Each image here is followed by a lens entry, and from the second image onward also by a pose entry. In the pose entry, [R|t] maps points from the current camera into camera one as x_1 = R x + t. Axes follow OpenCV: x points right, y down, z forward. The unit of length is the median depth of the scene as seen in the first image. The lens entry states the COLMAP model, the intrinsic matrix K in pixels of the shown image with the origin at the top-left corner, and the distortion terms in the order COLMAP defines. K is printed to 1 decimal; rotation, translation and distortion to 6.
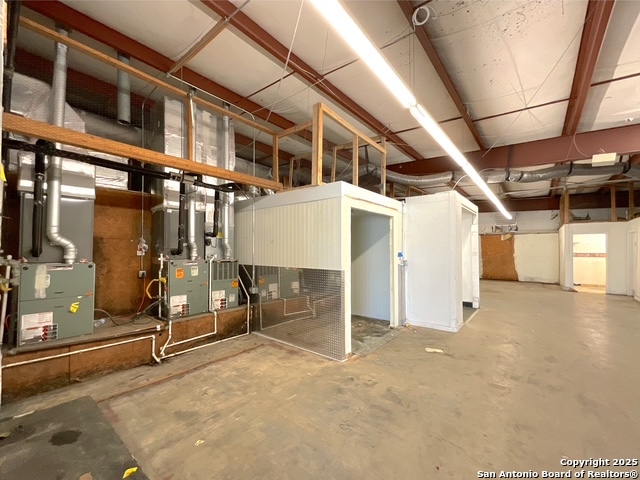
lens RADIAL K [[266.9, 0, 319.1], [0, 266.9, 242.5], [0, 0, 1]] dist [0.003956, 0.000706]
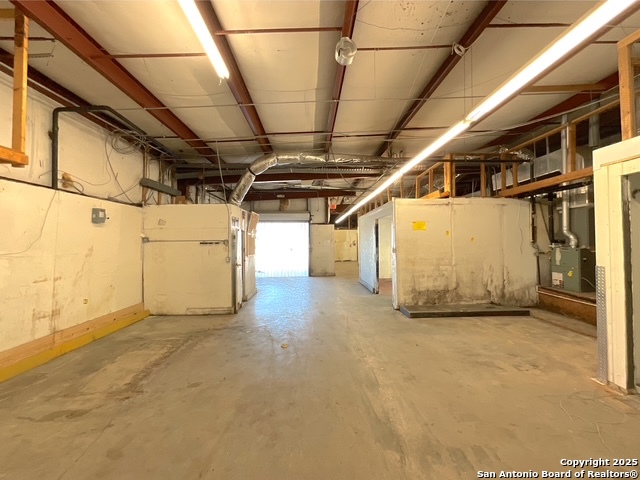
lens RADIAL K [[266.9, 0, 315.2], [0, 266.9, 239.1], [0, 0, 1]] dist [0.003956, 0.000706]
pose [[-0.761214, 0.000433, -0.648501, 0.986236], [0.029430, 0.998993, -0.033877, 0.023646], [0.647833, -0.044873, -0.760460, 0.870781]]
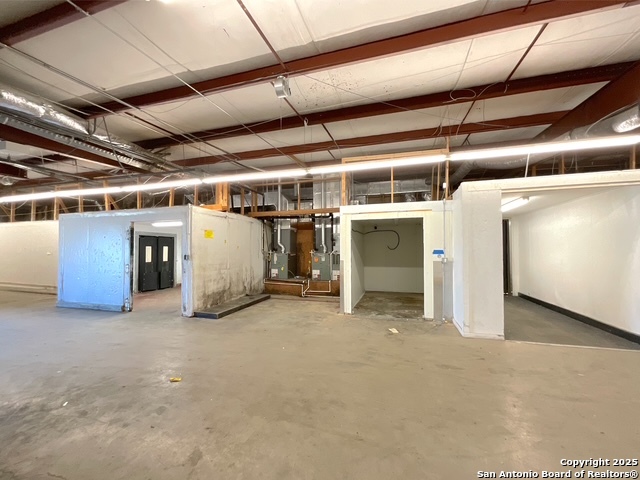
lens RADIAL K [[266.9, 0, 317.8], [0, 266.9, 243.3], [0, 0, 1]] dist [0.003956, 0.000706]
pose [[0.370880, -0.018244, -0.928502, 1.274438], [0.030402, 0.999510, -0.007495, 0.005748], [0.928183, -0.025448, 0.371253, 0.213841]]
